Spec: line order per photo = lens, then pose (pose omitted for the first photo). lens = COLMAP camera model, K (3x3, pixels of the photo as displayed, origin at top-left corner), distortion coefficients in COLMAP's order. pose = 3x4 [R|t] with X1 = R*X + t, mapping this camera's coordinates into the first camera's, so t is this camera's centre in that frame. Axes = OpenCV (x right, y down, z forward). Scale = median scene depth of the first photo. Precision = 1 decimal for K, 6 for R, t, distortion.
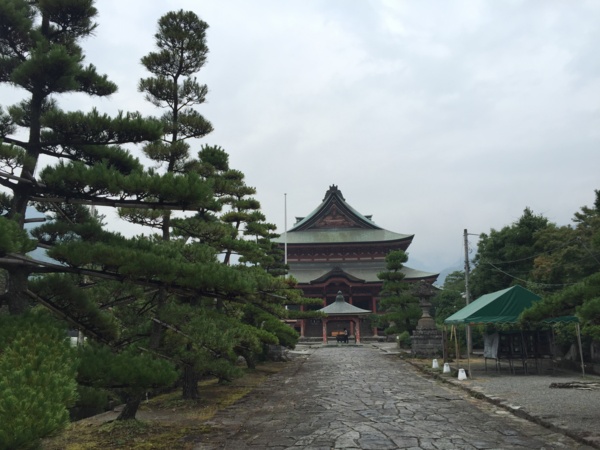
lens RADIAL K [[490.8, 0, 300.5], [0, 490.8, 237.9], [0, 0, 1]] dist [0.005038, 0.001216]
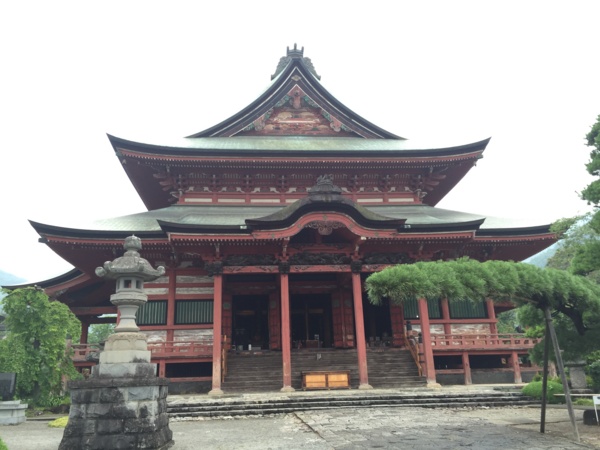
lens RADIAL K [[490.8, 0, 300.5], [0, 490.8, 237.9], [0, 0, 1]] dist [0.005038, 0.001216]
pose [[0.988003, 0.019435, 0.153207, 0.004961], [-0.010053, 0.998039, -0.061778, 0.101475], [-0.154108, 0.059497, 0.986261, 0.564504]]
